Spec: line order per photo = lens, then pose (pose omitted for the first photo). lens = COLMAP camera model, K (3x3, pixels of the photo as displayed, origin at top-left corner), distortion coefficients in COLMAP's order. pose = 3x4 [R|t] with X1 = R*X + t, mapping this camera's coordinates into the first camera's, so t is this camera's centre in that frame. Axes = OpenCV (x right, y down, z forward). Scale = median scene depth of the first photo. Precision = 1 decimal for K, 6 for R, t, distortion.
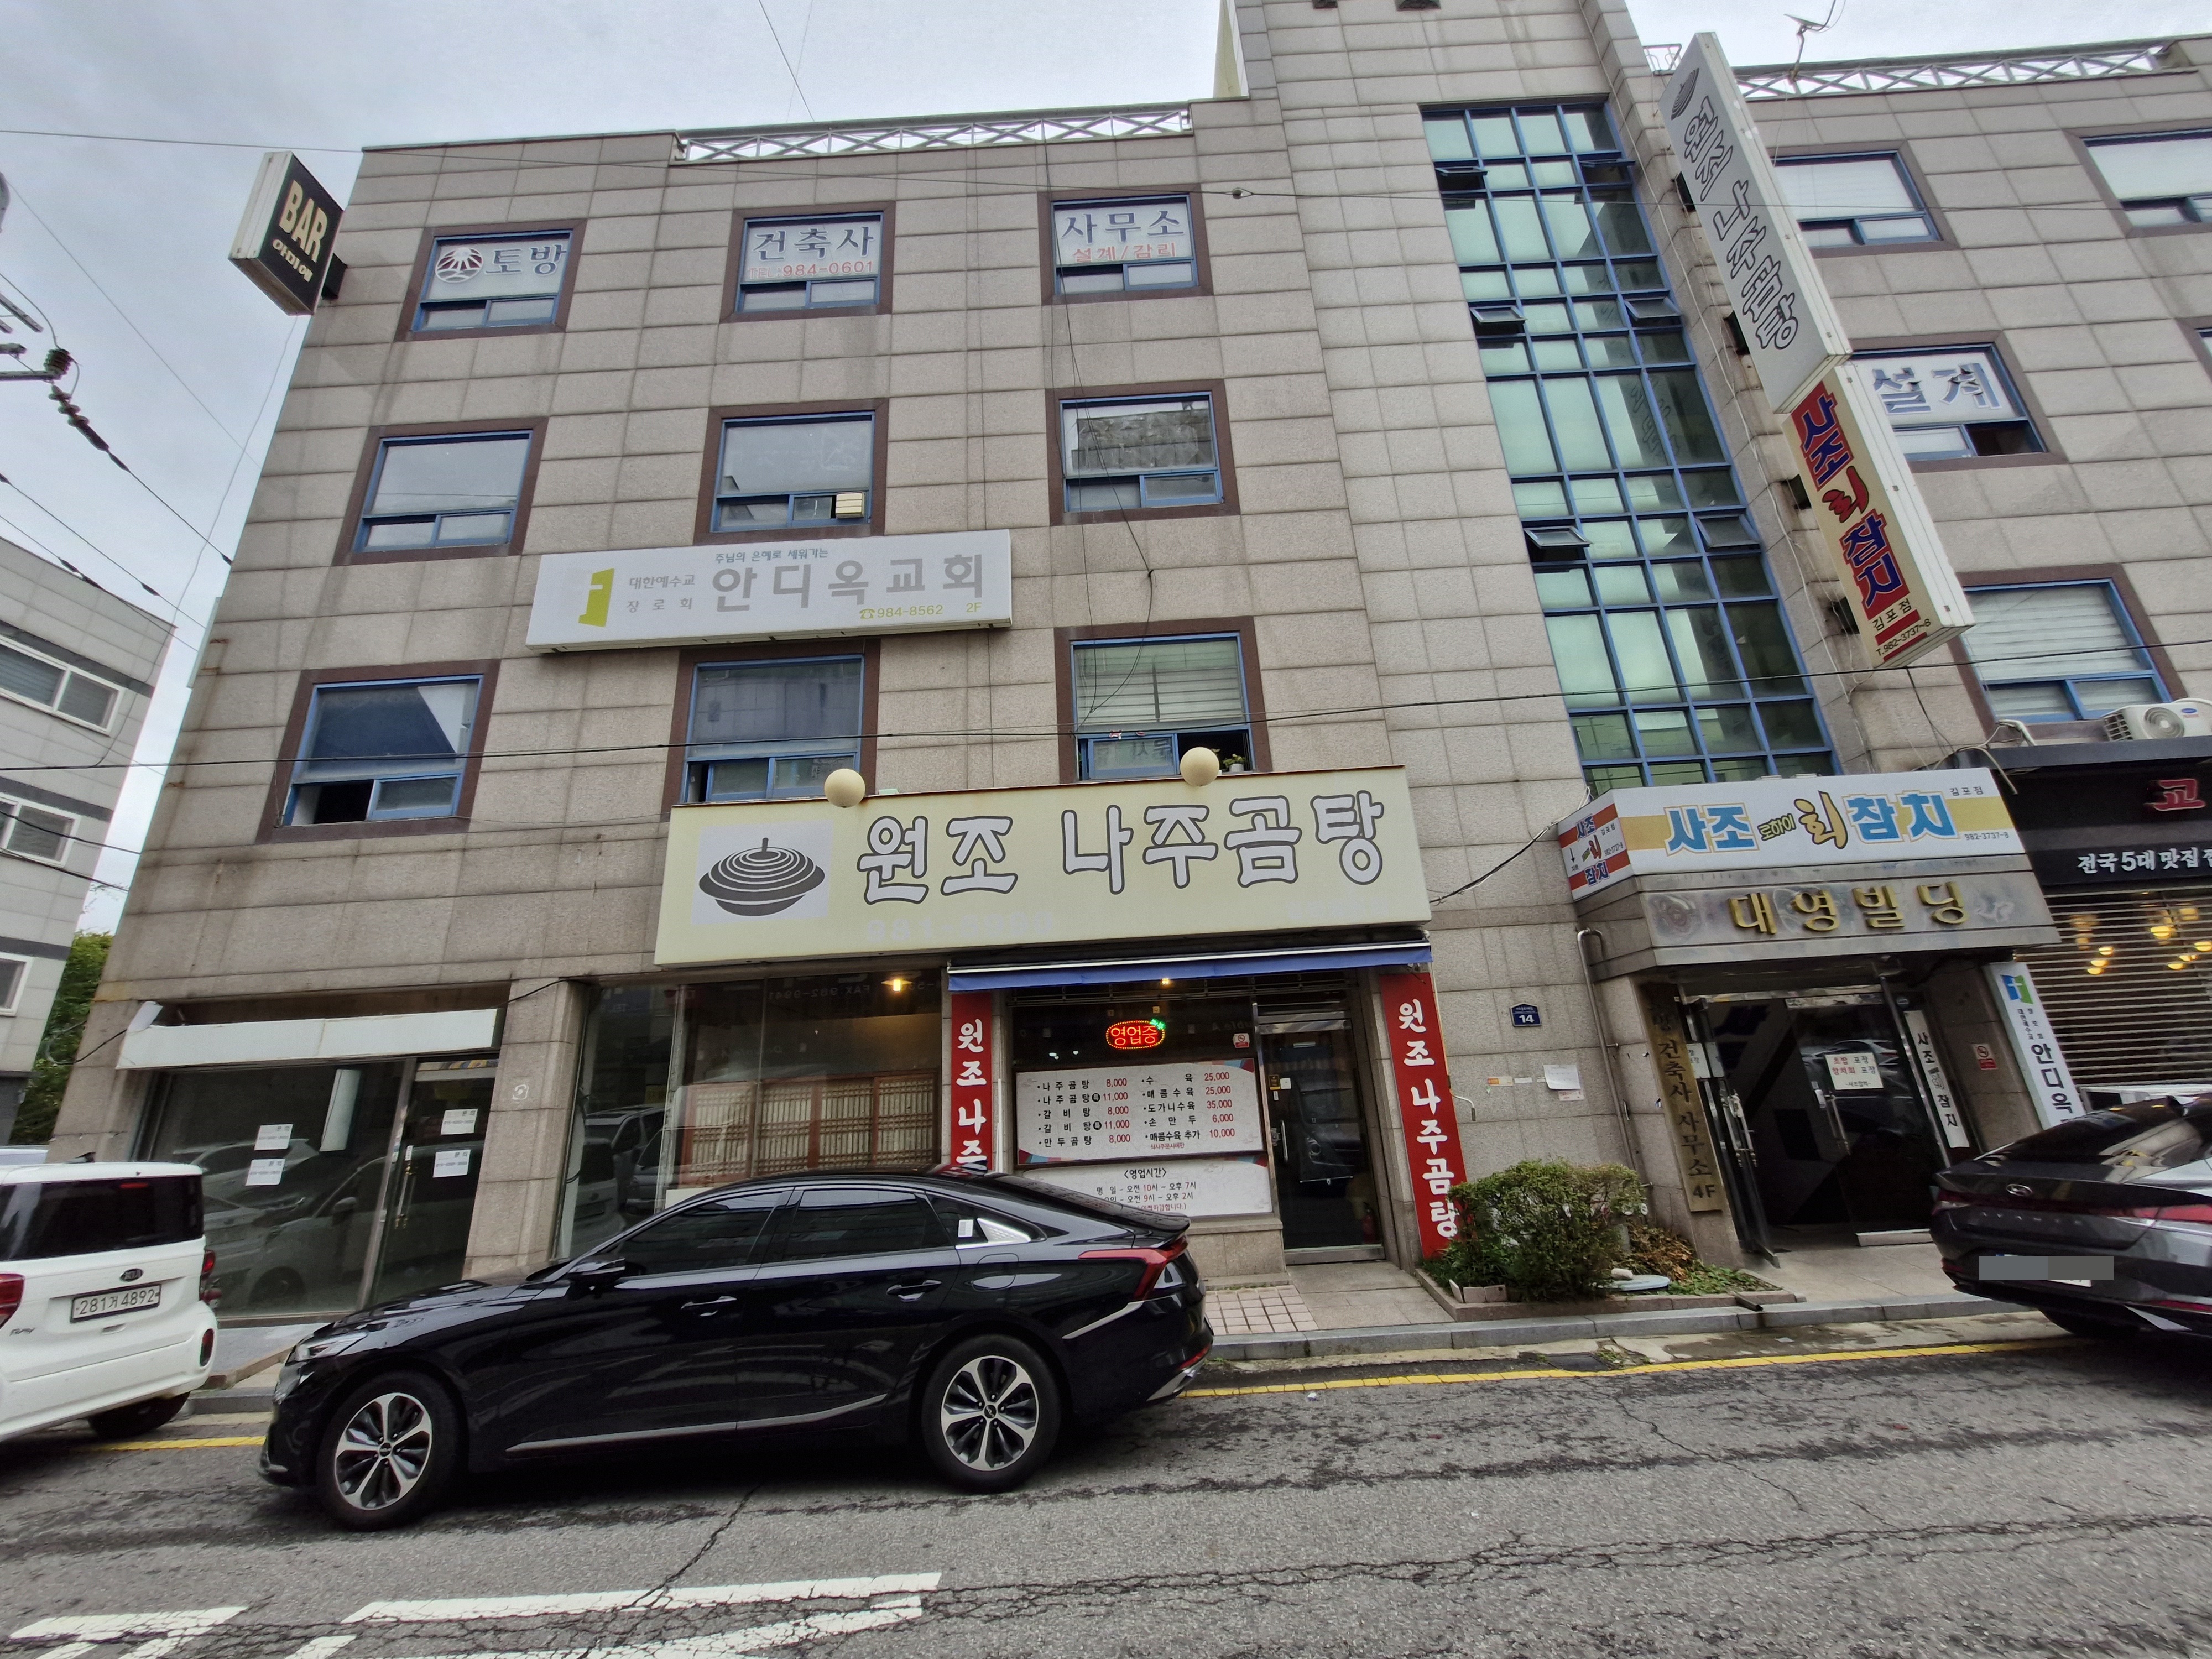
lens RADIAL K [[859.8, 0, 1111.9], [0, 859.8, 811.2], [0, 0, 1]] dist [0.000207, -0.000025]
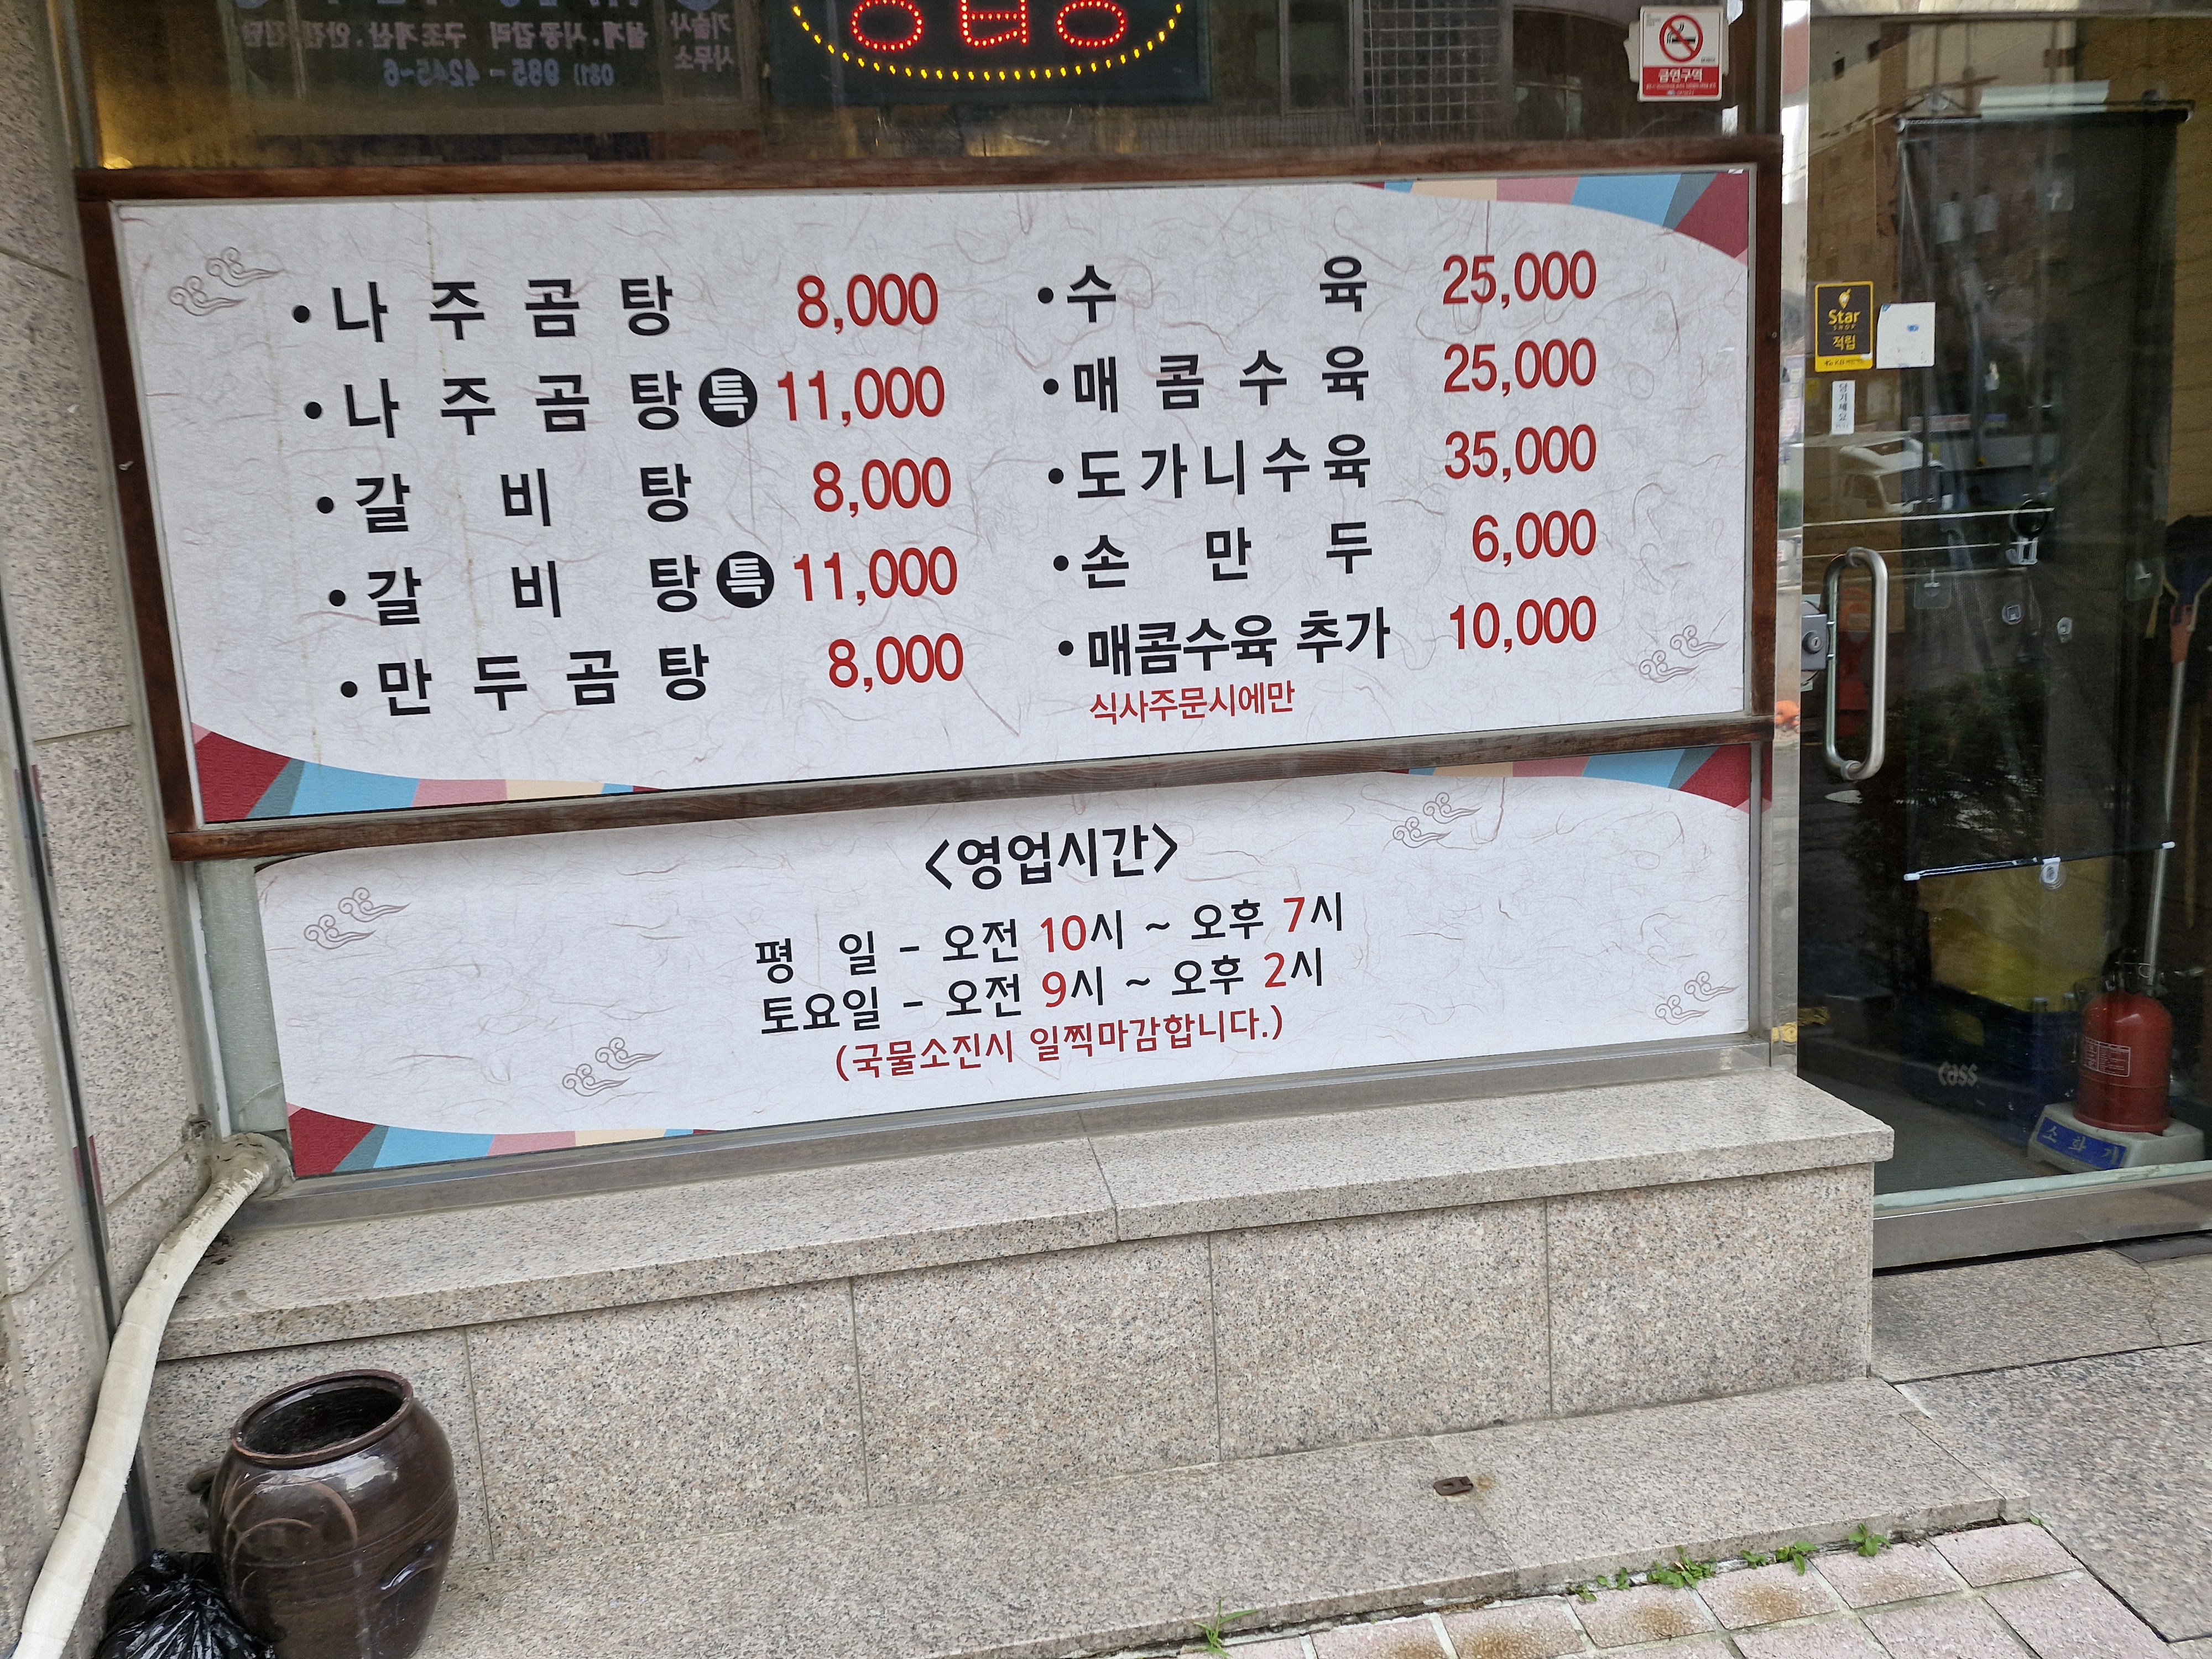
lens RADIAL K [[1511.0, 0, 1095.8], [0, 1511.0, 804.0], [0, 0, 1]] dist [0.107718, -0.134300]
pose [[0.986885, -0.022709, 0.159822, 0.000410], [-0.049830, 0.898851, 0.435411, 0.280801], [-0.153544, -0.437665, 0.885931, 0.734693]]
